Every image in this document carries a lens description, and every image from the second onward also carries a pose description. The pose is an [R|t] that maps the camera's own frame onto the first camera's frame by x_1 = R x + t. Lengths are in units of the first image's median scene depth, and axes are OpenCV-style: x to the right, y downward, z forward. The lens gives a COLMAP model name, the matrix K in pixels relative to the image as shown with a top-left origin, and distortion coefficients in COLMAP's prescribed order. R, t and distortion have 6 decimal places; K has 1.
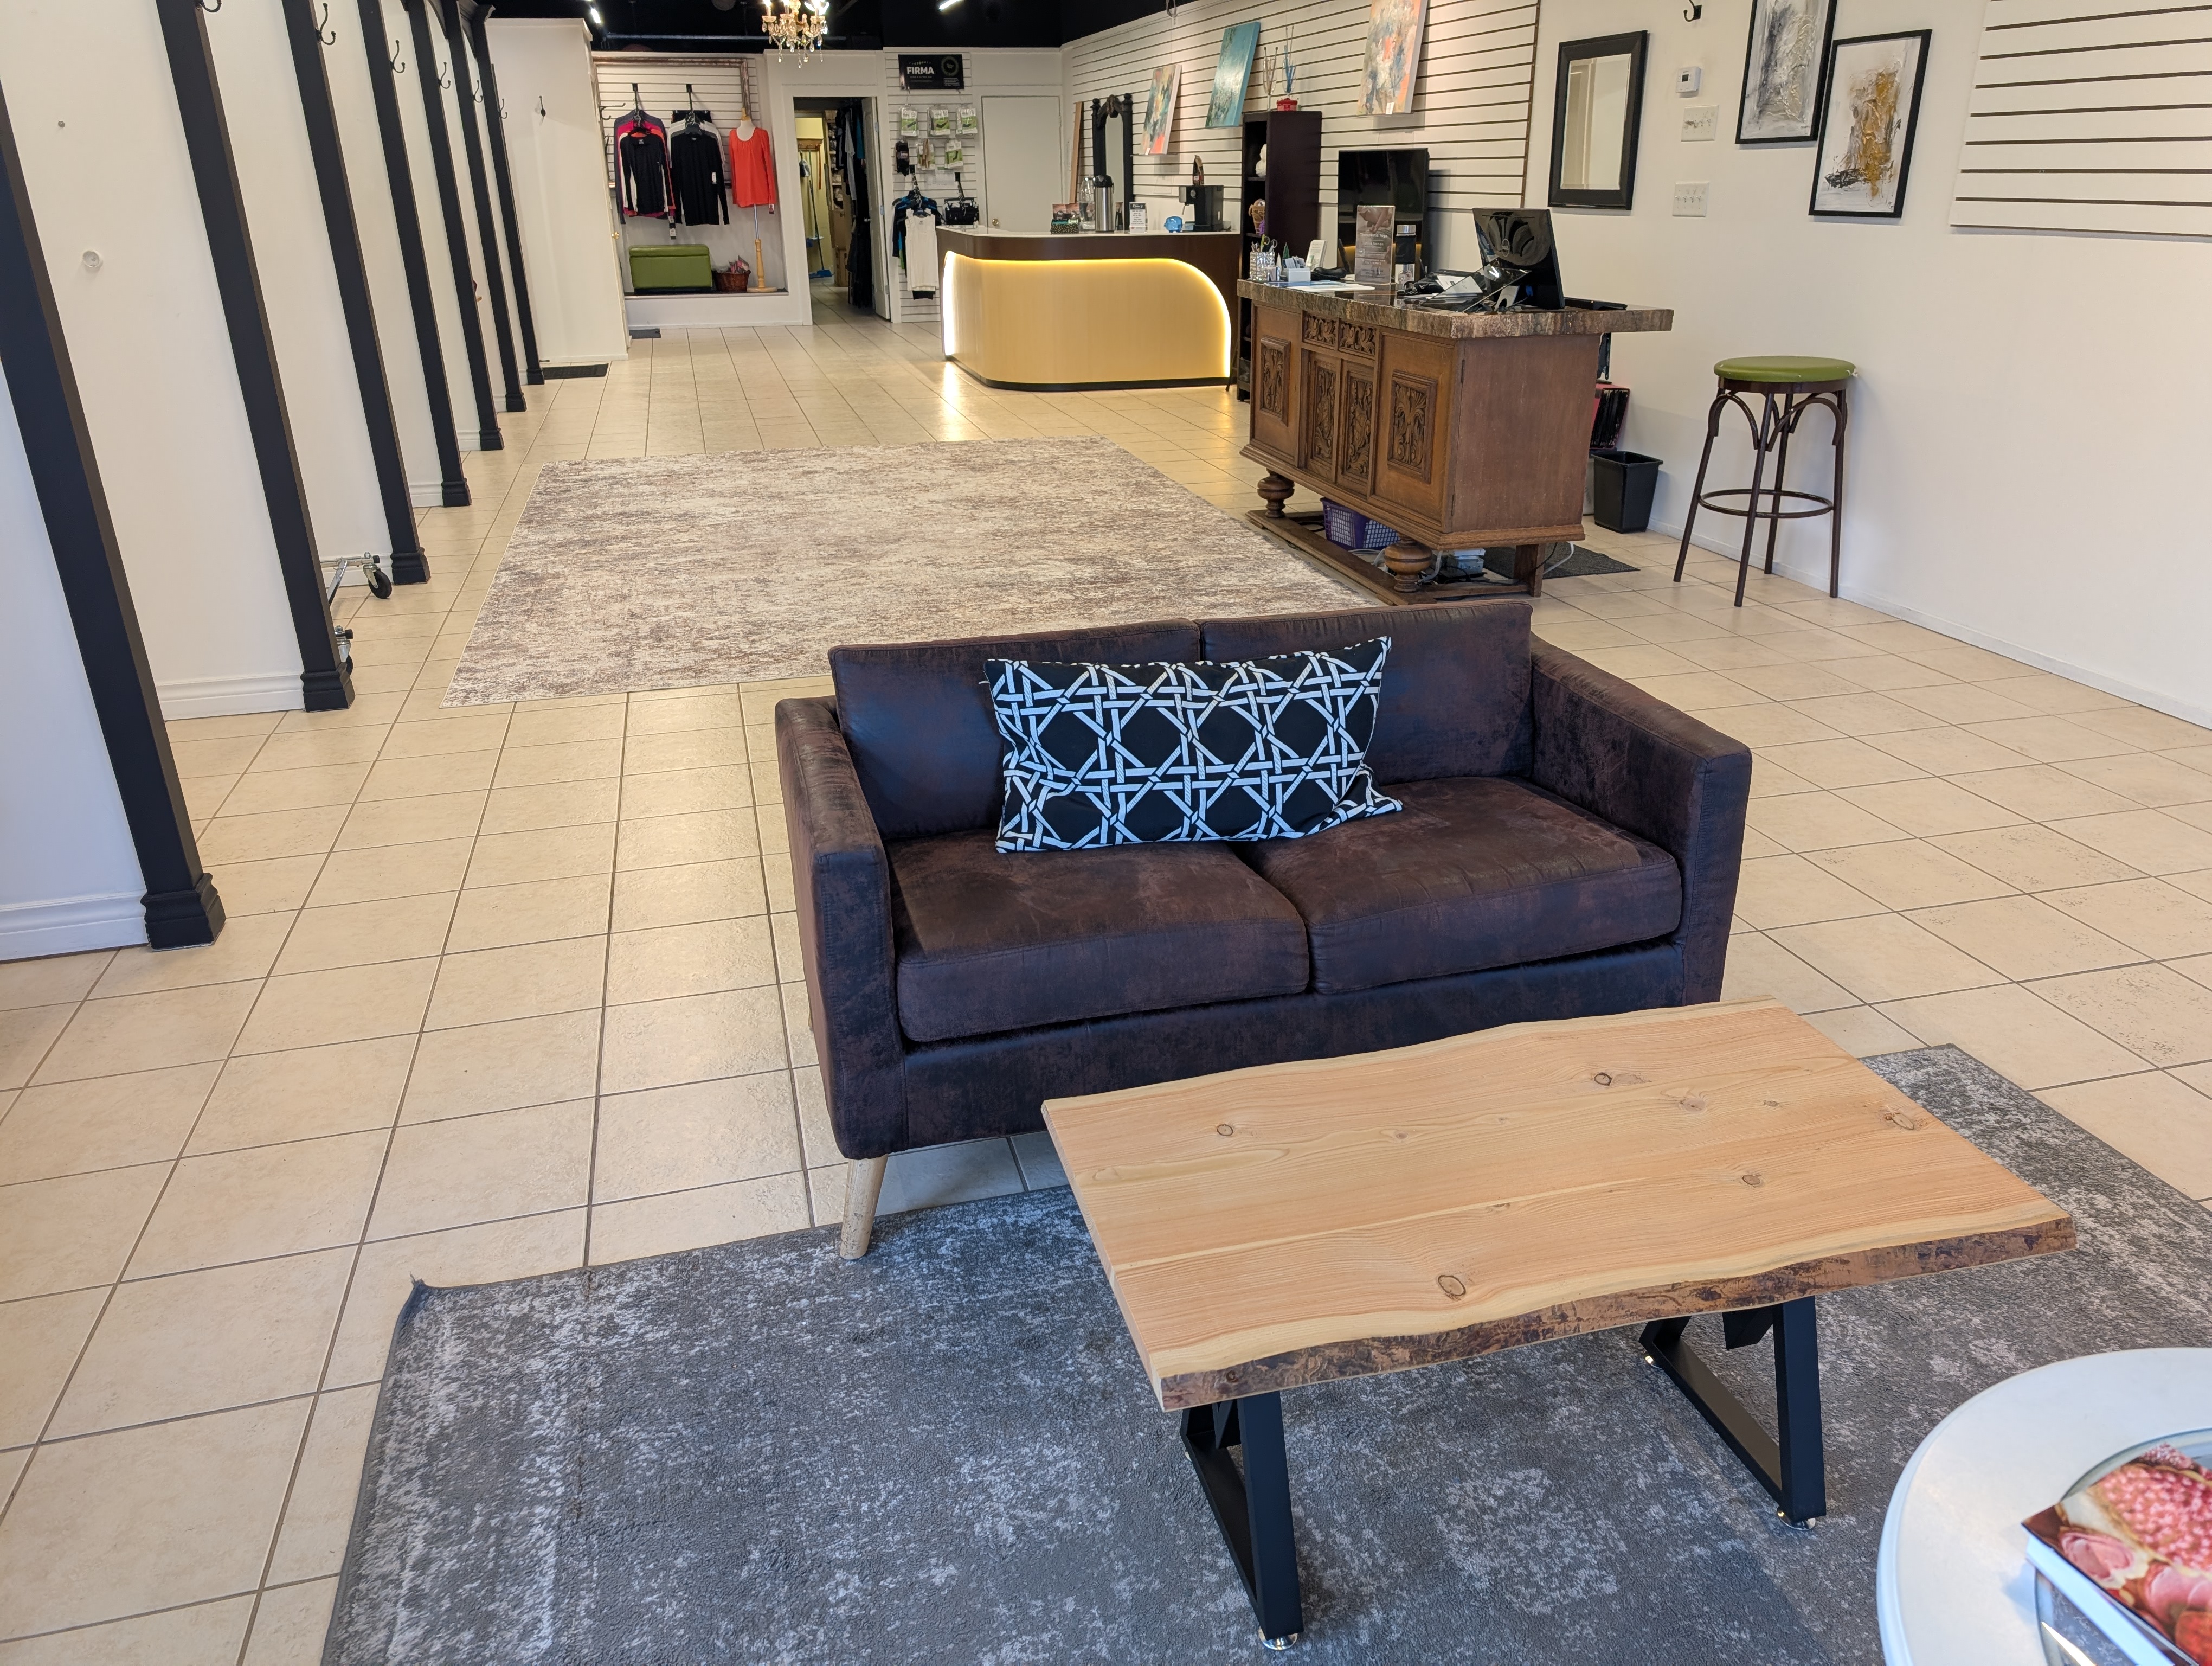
lens RADIAL K [[1579.5, 0, 1103.8], [0, 1579.5, 845.1], [0, 0, 1]] dist [0.003591, -0.003848]
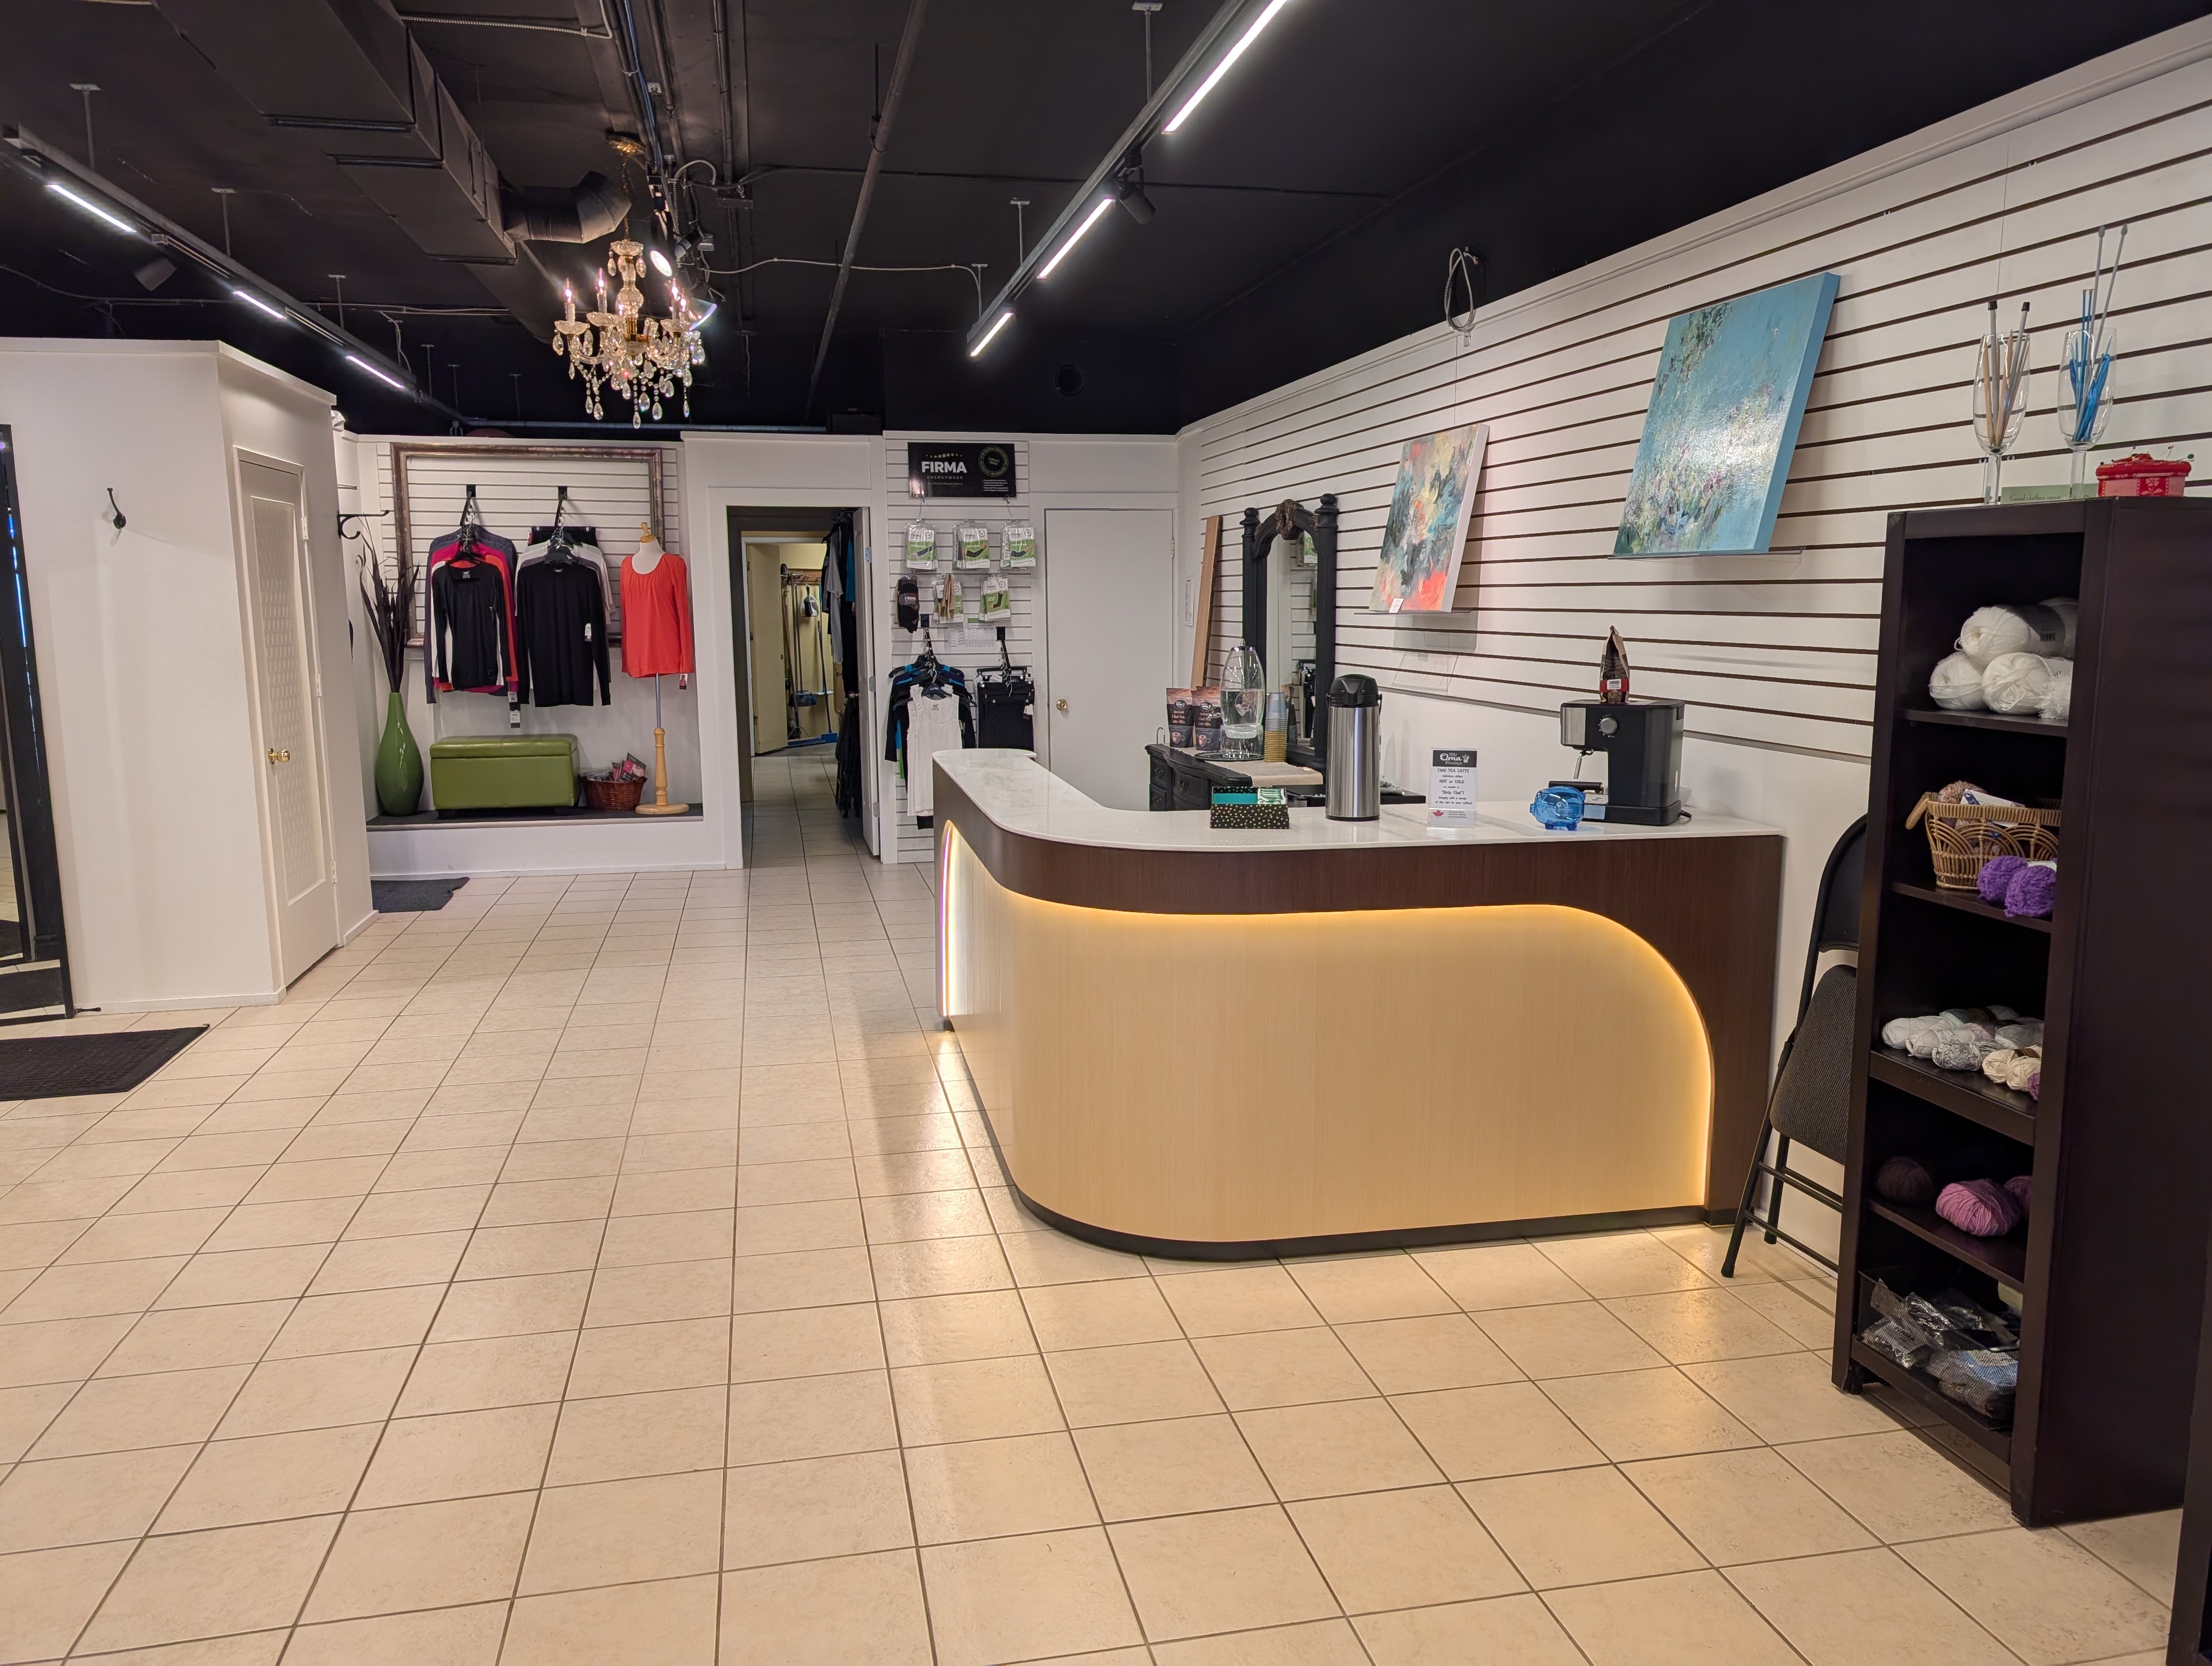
lens RADIAL K [[1579.5, 0, 1107.7], [0, 1579.5, 829.4], [0, 0, 1]] dist [0.003591, -0.003848]
pose [[0.999221, 0.014382, -0.036762, -0.030369], [-0.023314, 0.966508, -0.255576, -0.205929], [0.031855, 0.256233, 0.966090, 0.458106]]
